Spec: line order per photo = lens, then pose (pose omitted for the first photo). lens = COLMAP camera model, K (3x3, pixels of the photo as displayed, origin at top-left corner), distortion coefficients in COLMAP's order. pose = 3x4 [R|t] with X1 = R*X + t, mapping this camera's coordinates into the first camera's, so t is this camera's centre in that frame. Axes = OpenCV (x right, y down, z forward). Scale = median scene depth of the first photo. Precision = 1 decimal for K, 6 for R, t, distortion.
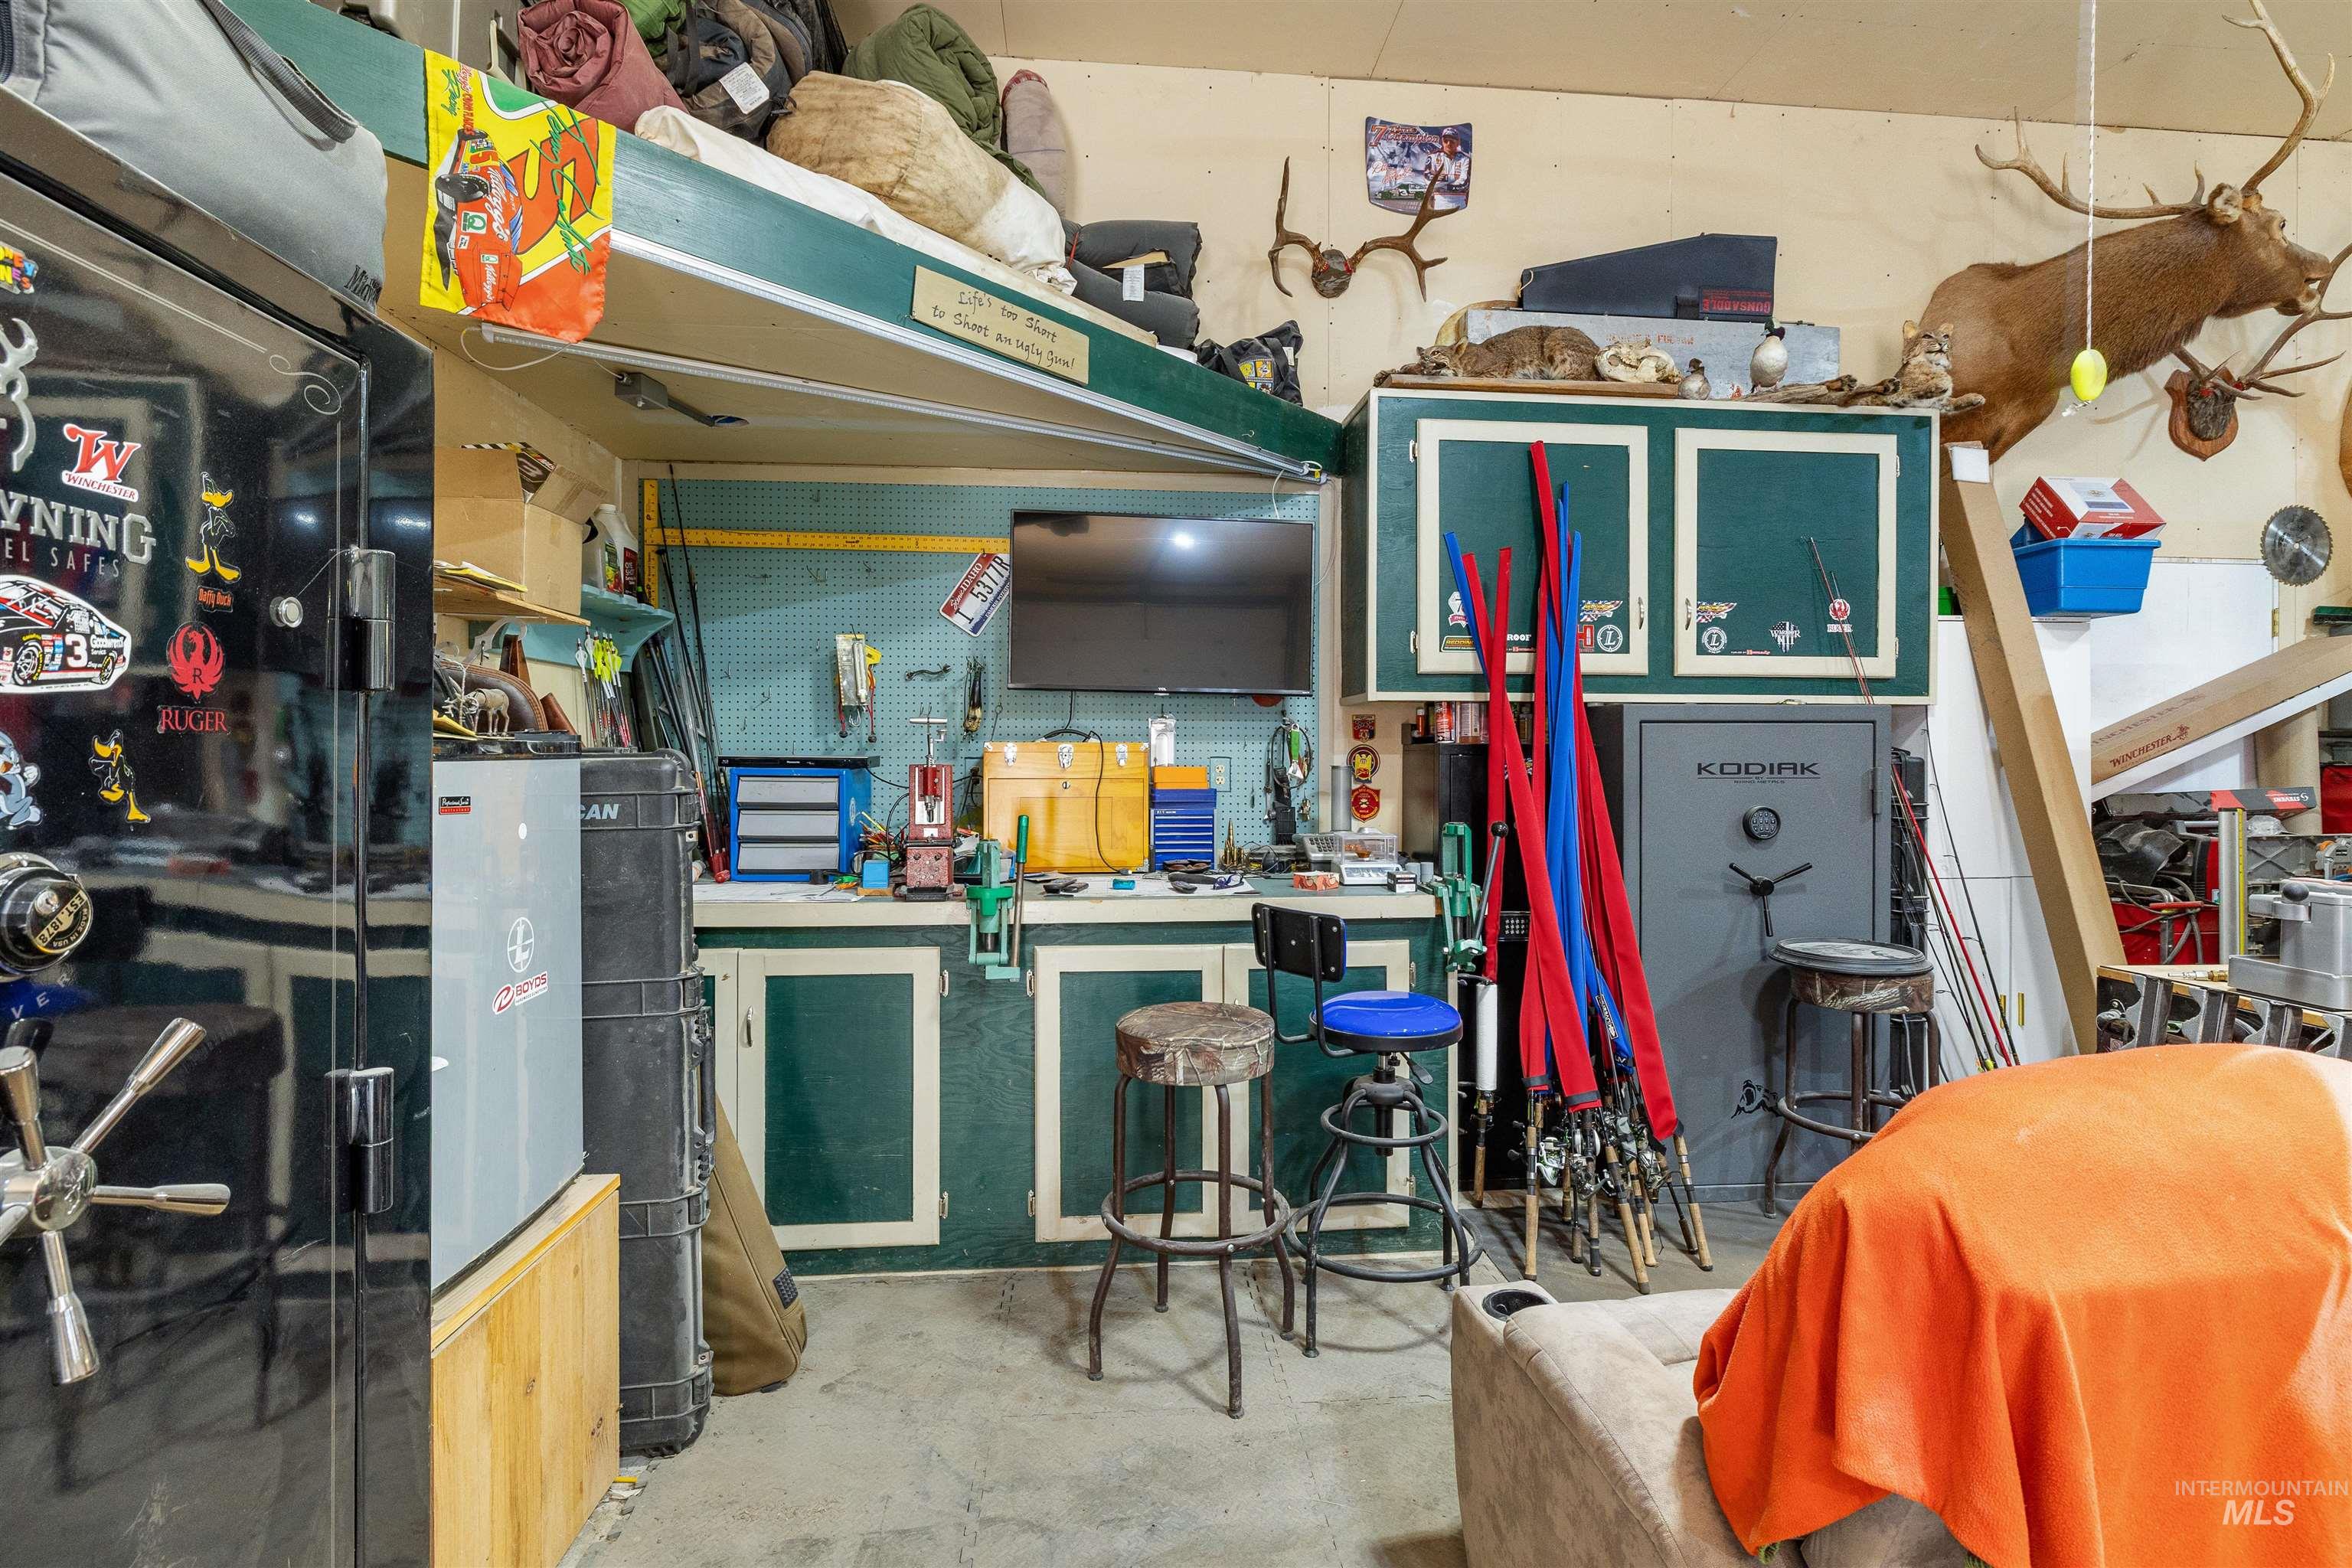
lens RADIAL K [[1137.2, 0, 1176.0], [0, 1137.2, 784.0], [0, 0, 1]] dist [-0.005898, 0.000261]
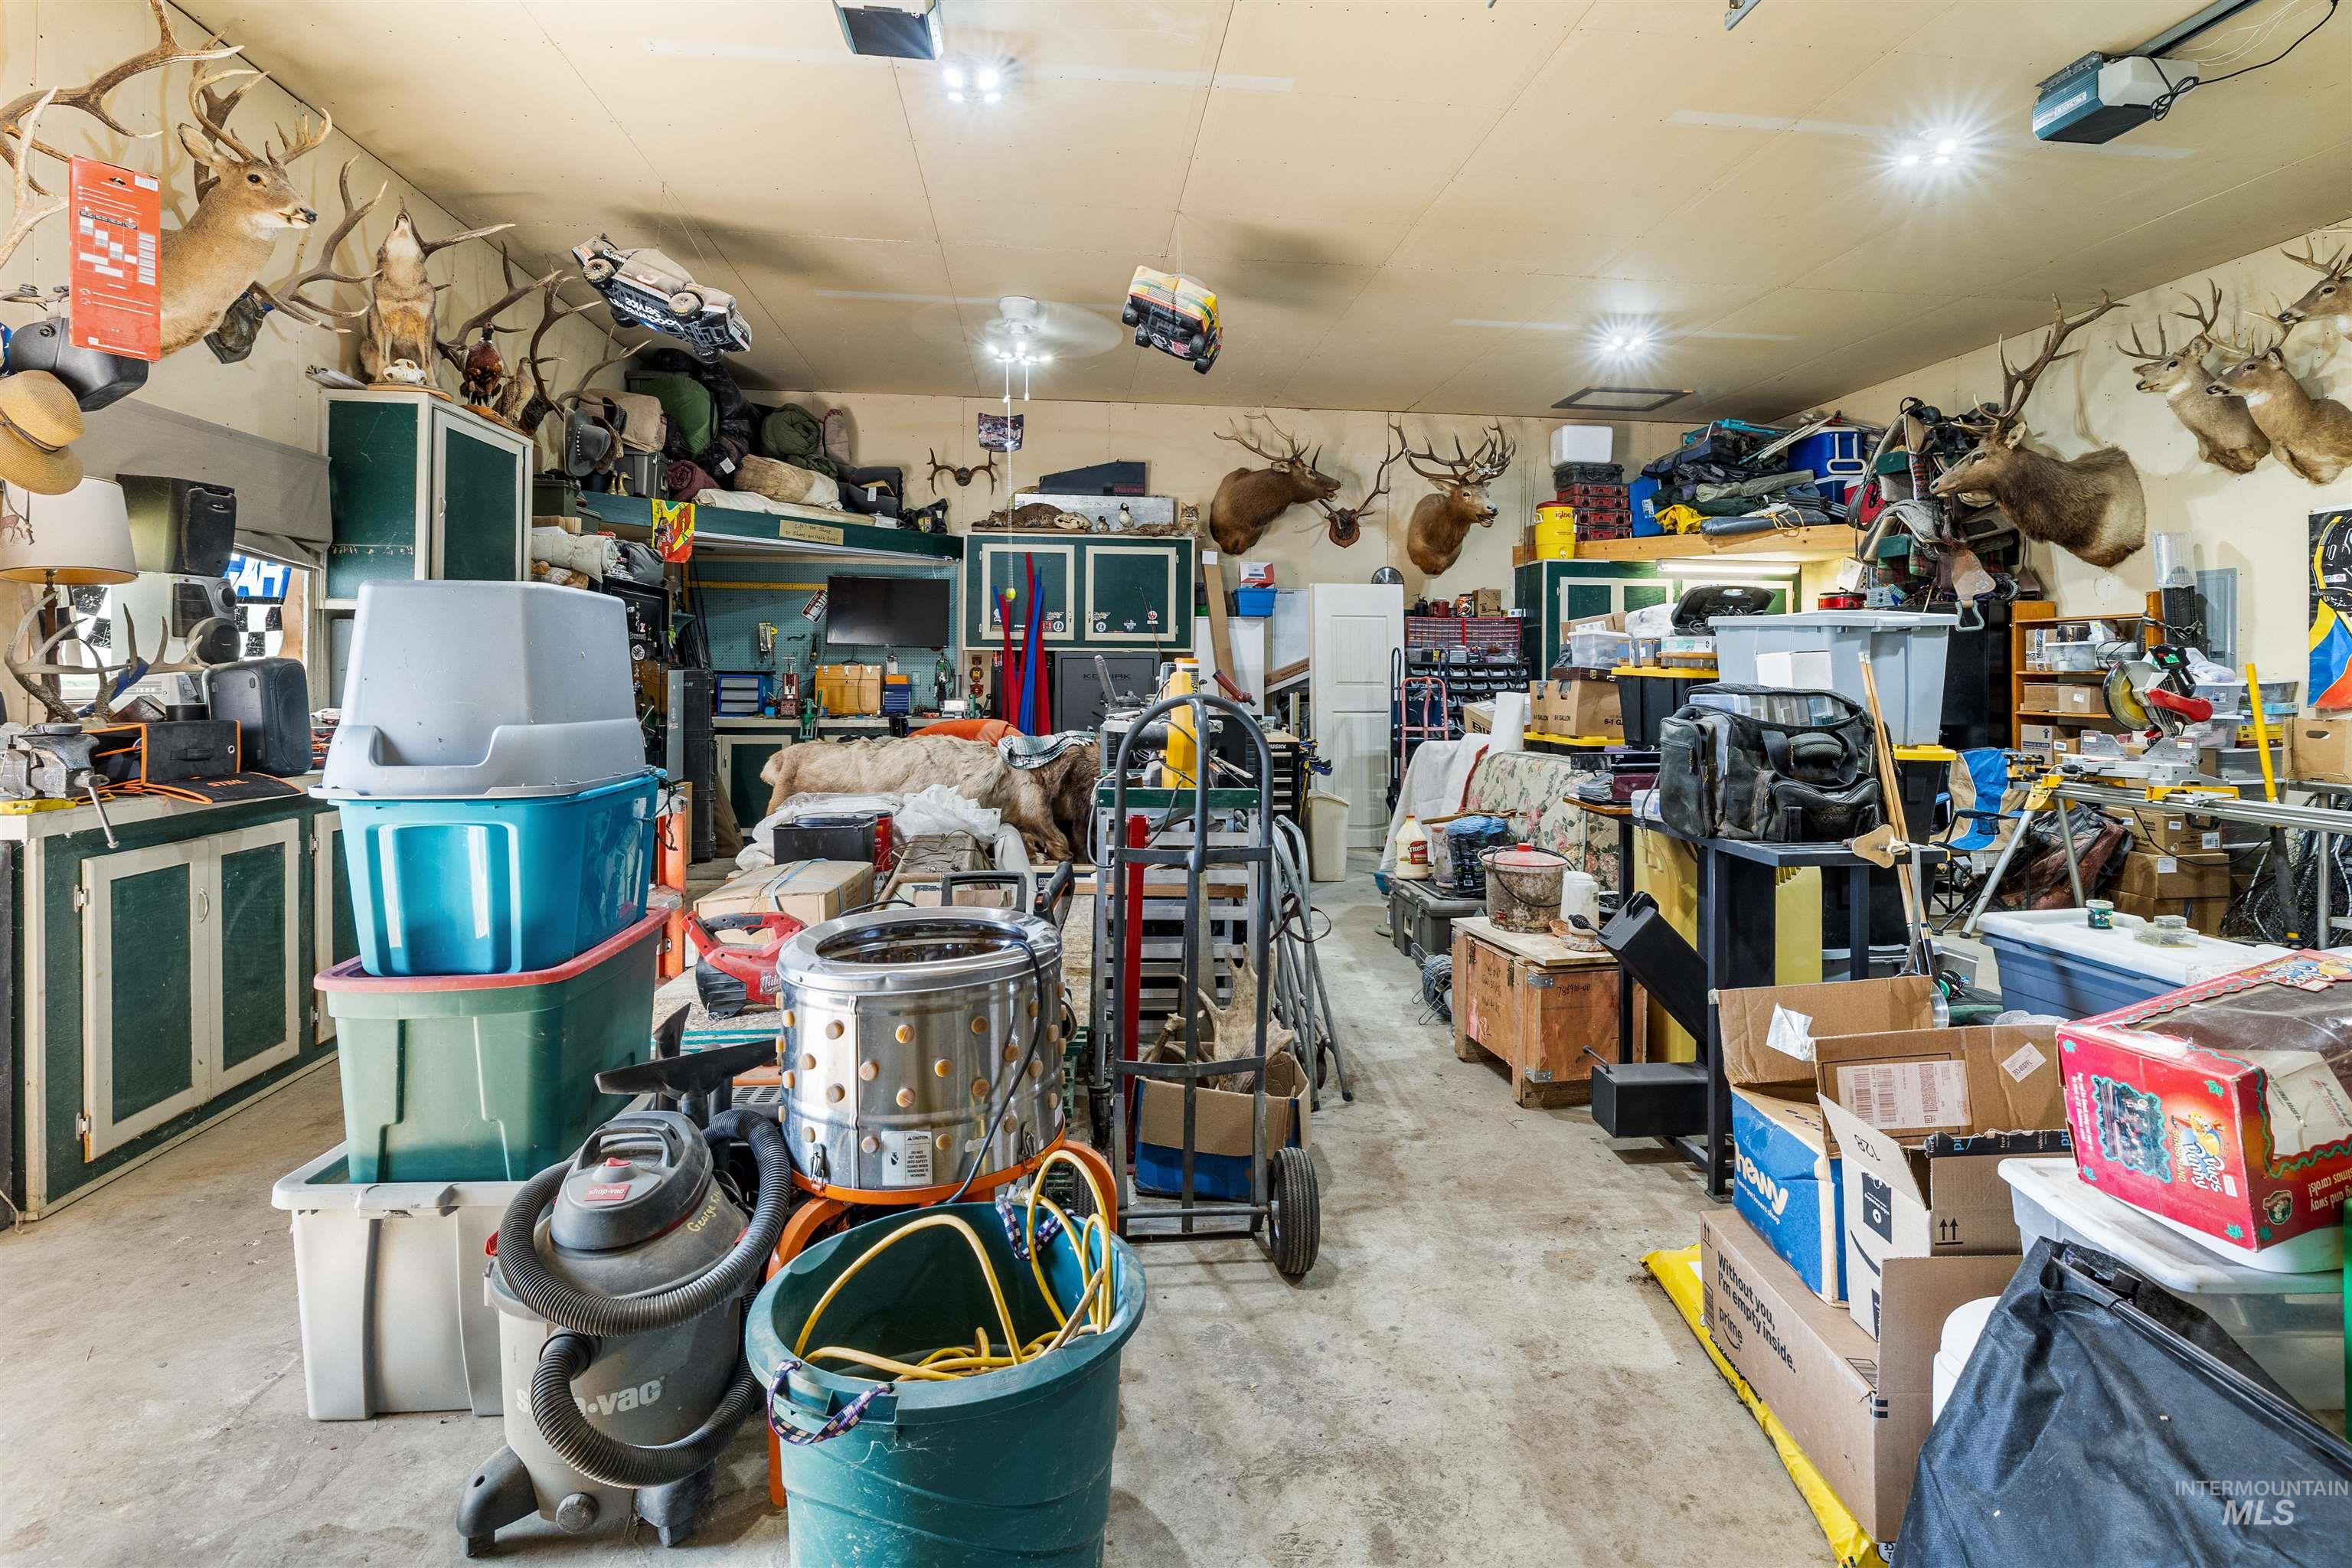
lens RADIAL K [[1138.6, 0, 1184.6], [0, 1138.6, 687.5], [0, 0, 1]] dist [-0.004051, 0.000483]
pose [[0.999122, 0.002262, 0.041825, 0.554564], [-0.001614, 0.999878, -0.015530, 0.052242], [-0.041855, 0.015449, 0.999004, -1.606857]]
